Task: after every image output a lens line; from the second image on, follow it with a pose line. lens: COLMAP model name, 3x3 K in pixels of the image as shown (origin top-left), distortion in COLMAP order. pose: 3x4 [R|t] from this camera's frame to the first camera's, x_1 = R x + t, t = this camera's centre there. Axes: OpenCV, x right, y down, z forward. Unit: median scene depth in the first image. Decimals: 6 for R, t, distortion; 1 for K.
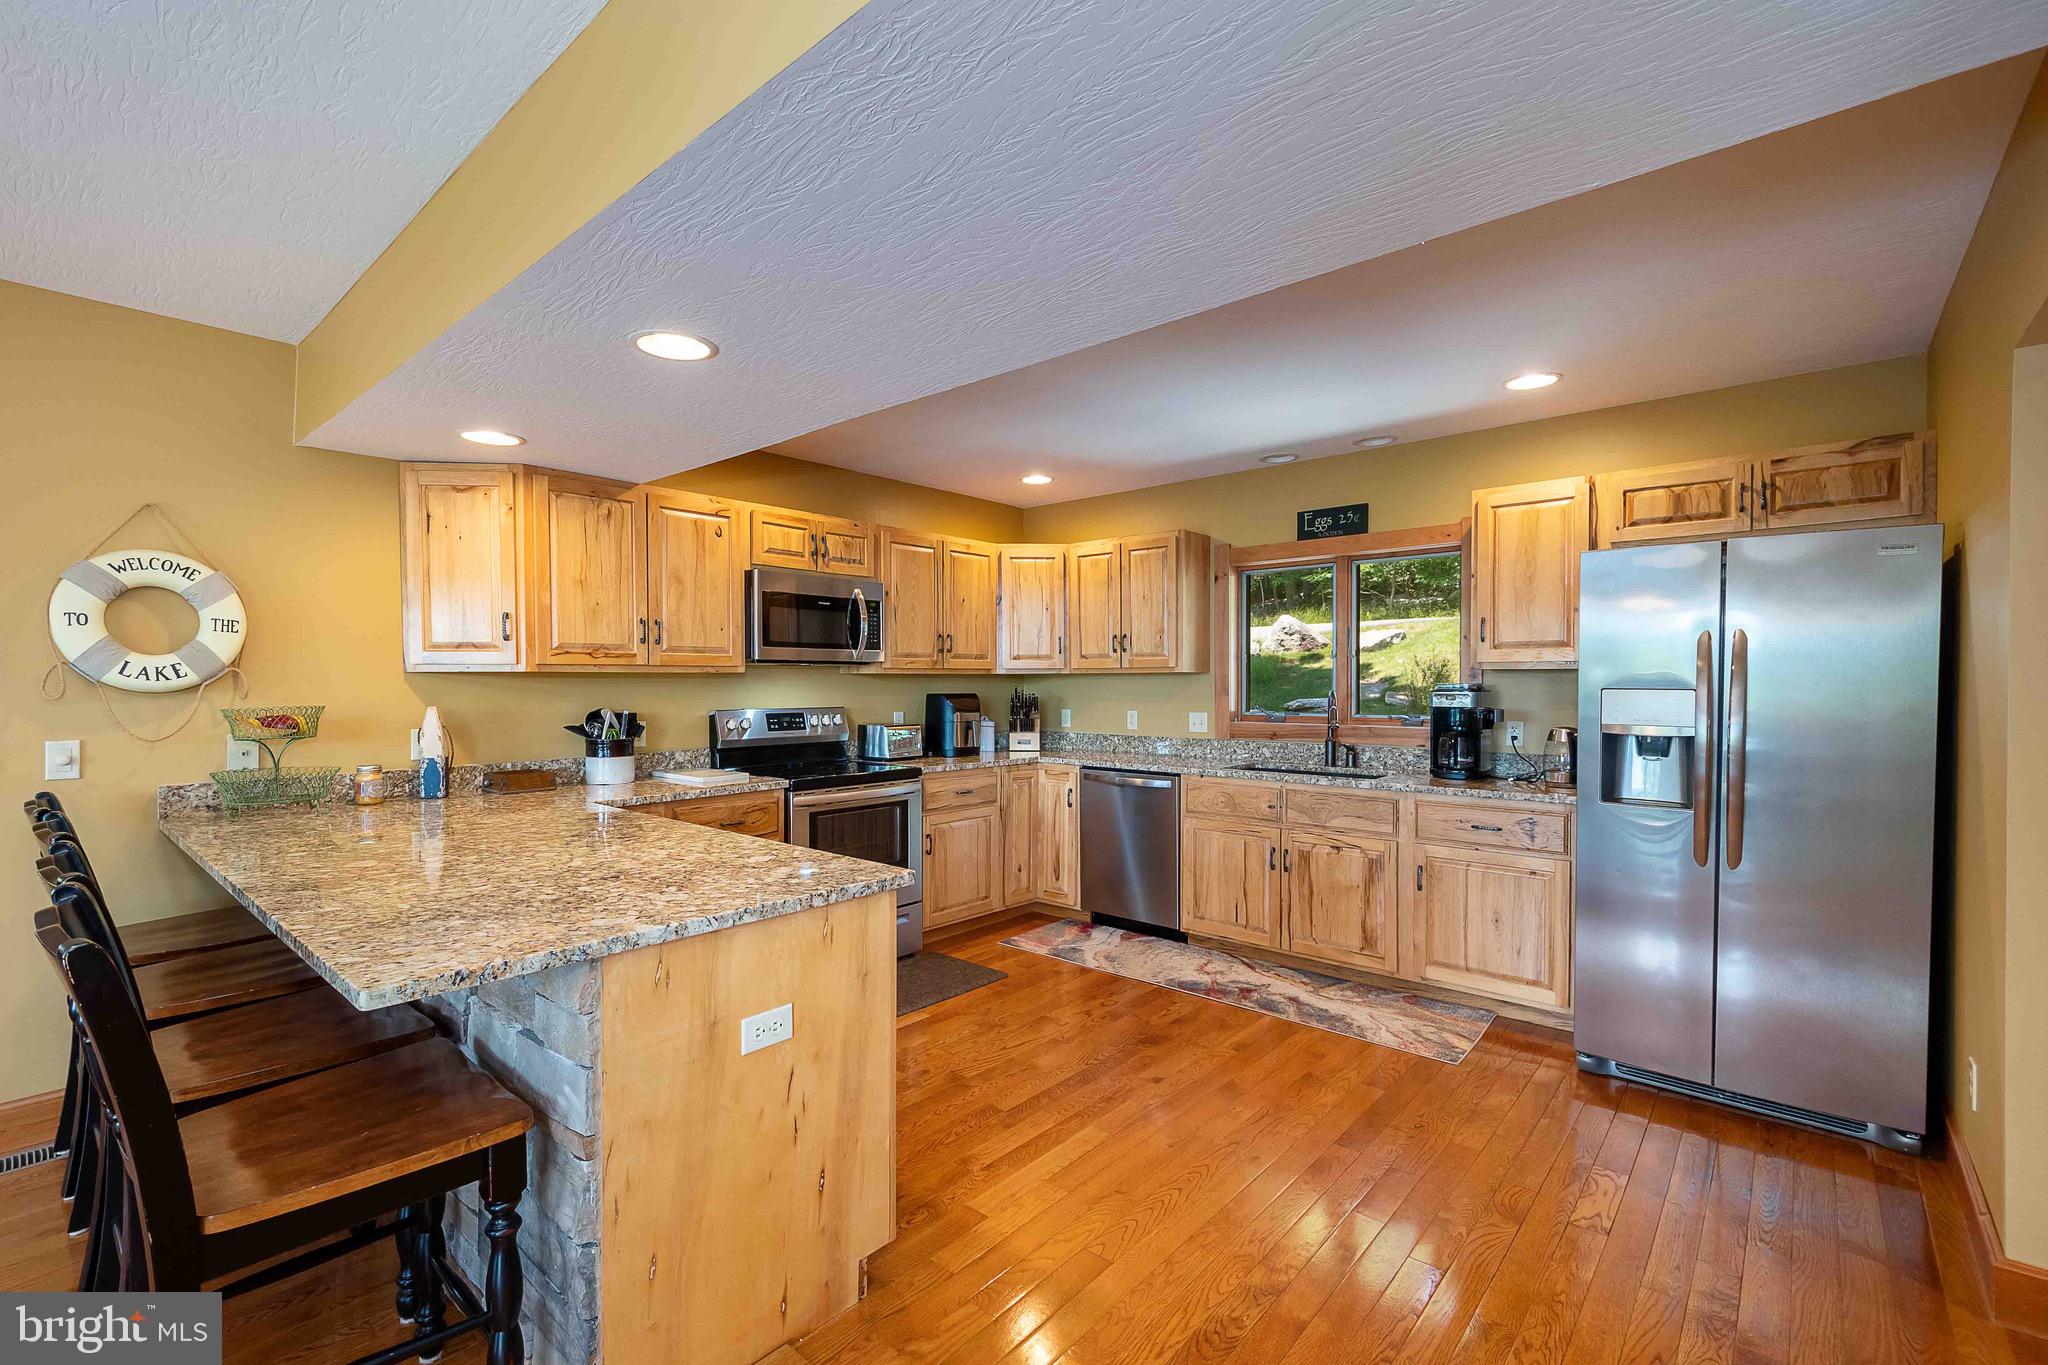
lens RADIAL K [[901.8, 0, 989.7], [0, 901.8, 725.2], [0, 0, 1]] dist [0.016343, -0.007374]
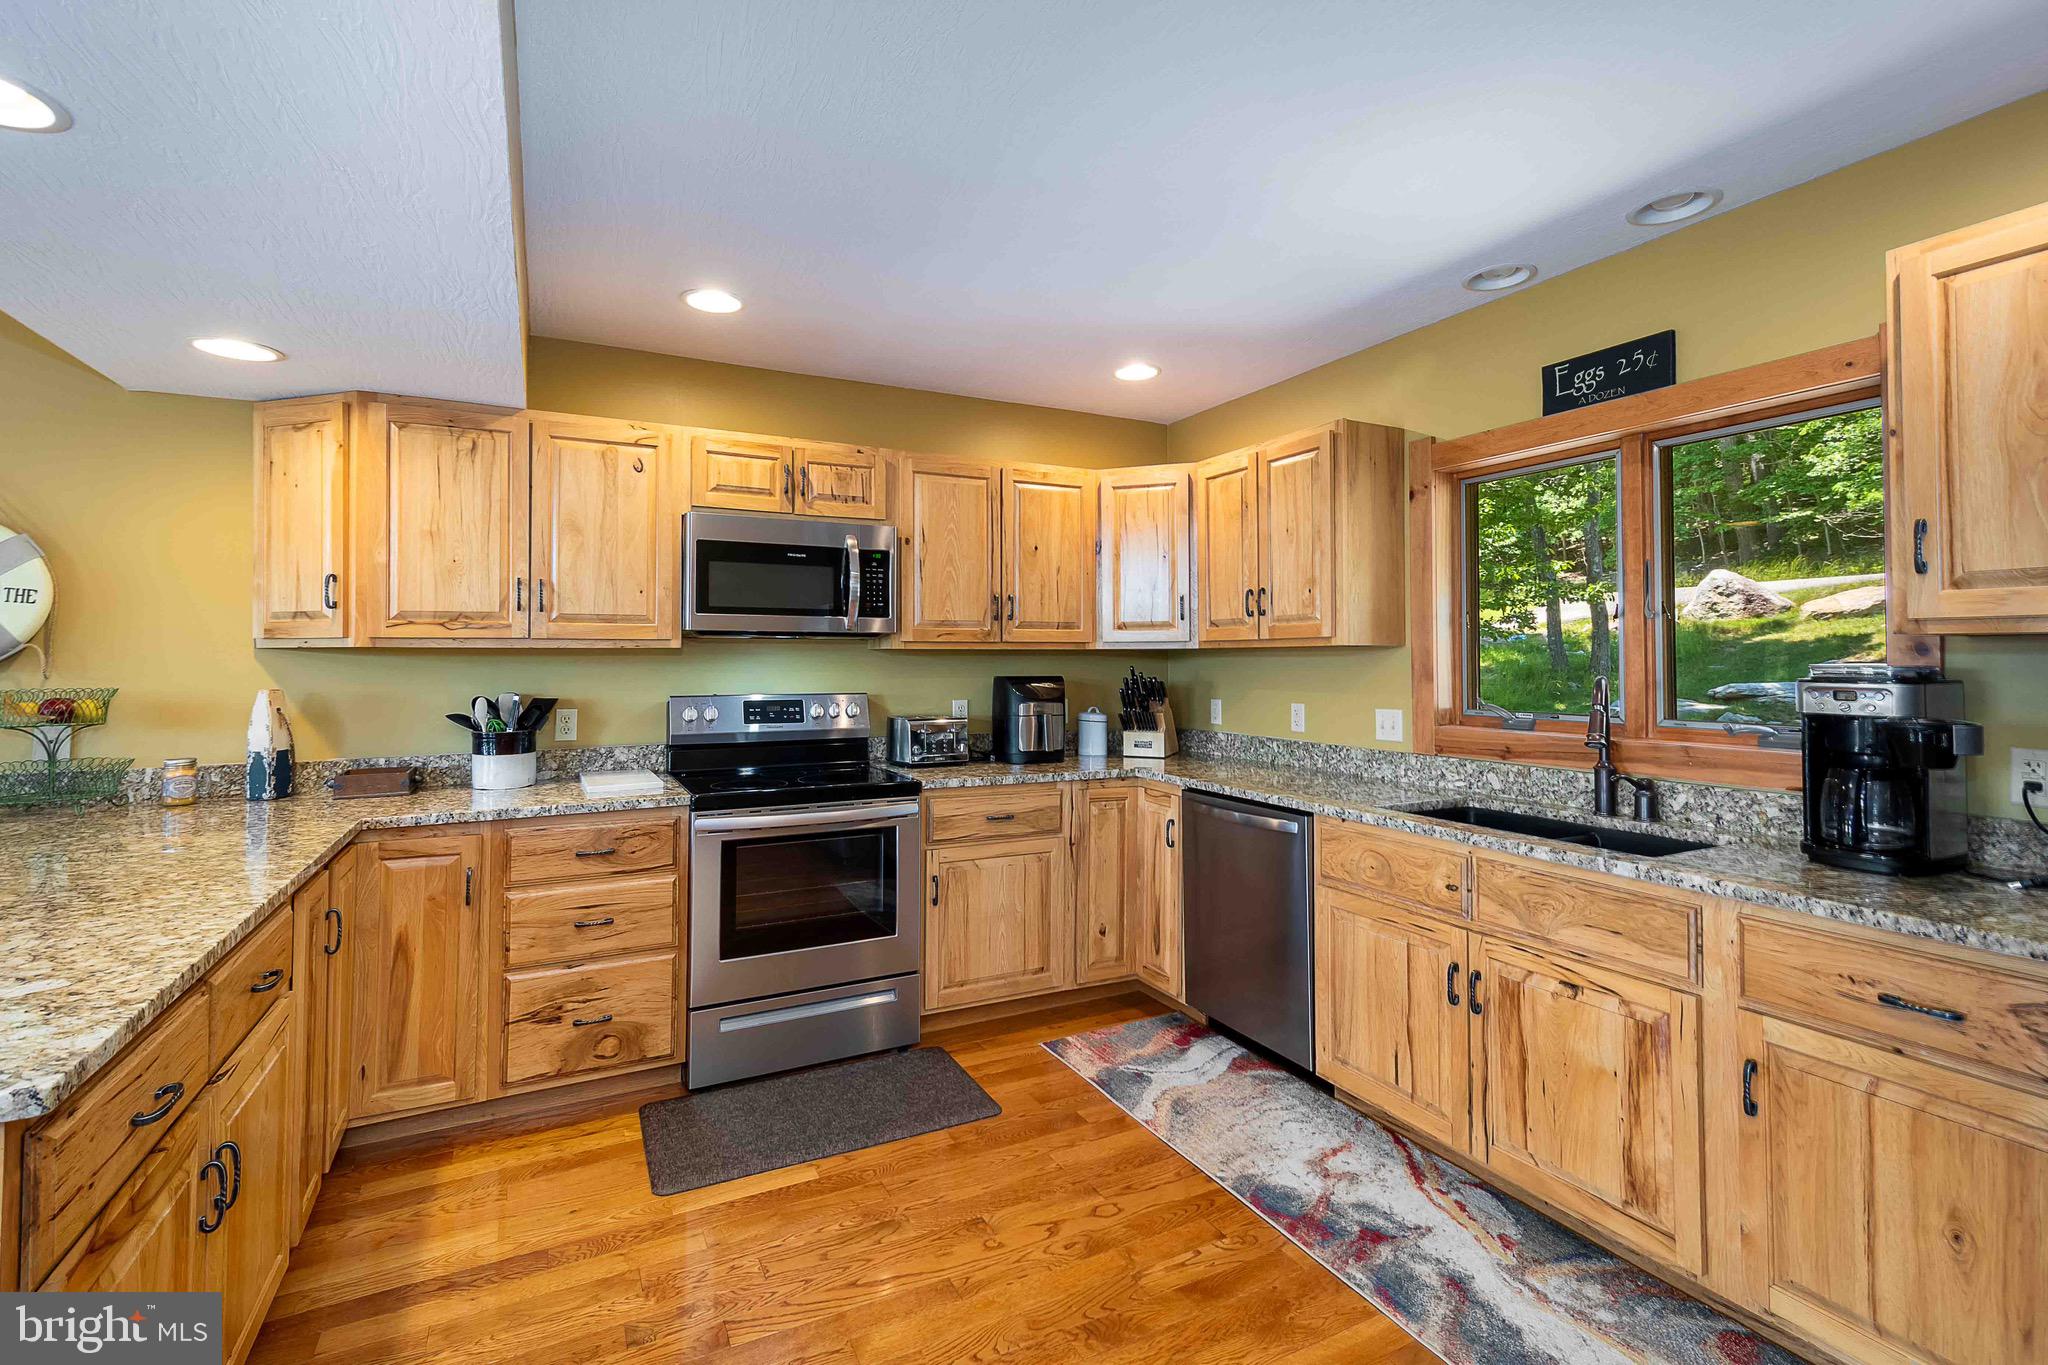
lens RADIAL K [[901.8, 0, 1017.5], [0, 901.8, 666.1], [0, 0, 1]] dist [0.016343, -0.007374]
pose [[0.931117, 0.002811, -0.364711, 0.280157], [-0.018187, 0.999084, -0.038730, -0.018950], [0.364268, 0.042695, 0.930315, 0.403559]]
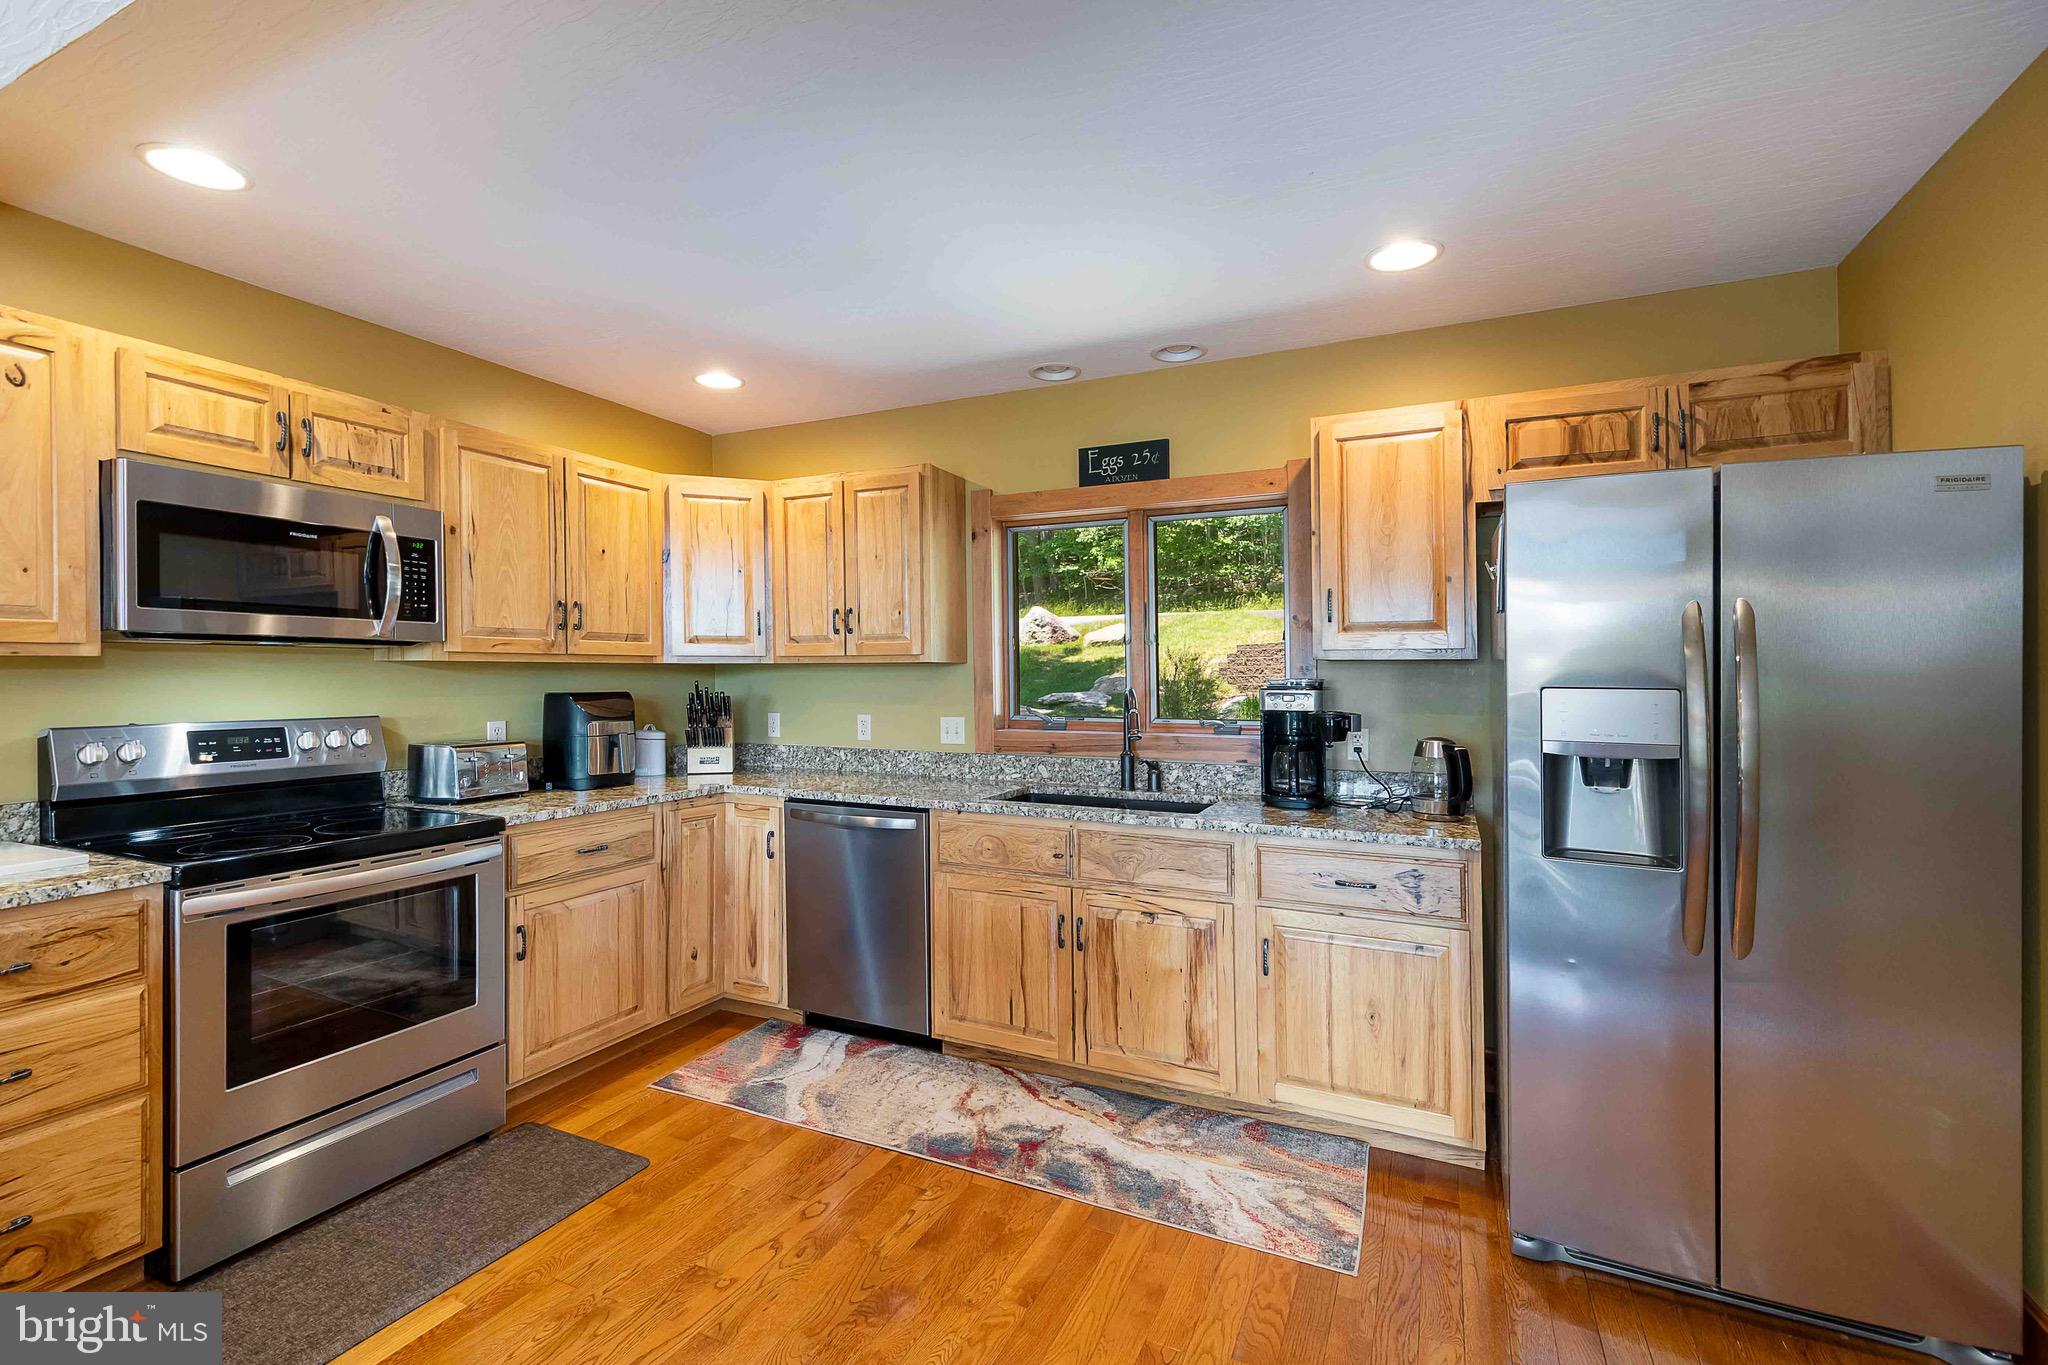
lens RADIAL K [[901.8, 0, 1000.7], [0, 901.8, 687.7], [0, 0, 1]] dist [0.016343, -0.007374]
pose [[0.959576, -0.002417, 0.281440, 0.079050], [0.011999, 0.999405, -0.032330, -0.017430], [-0.281195, 0.034400, 0.959034, 0.361206]]
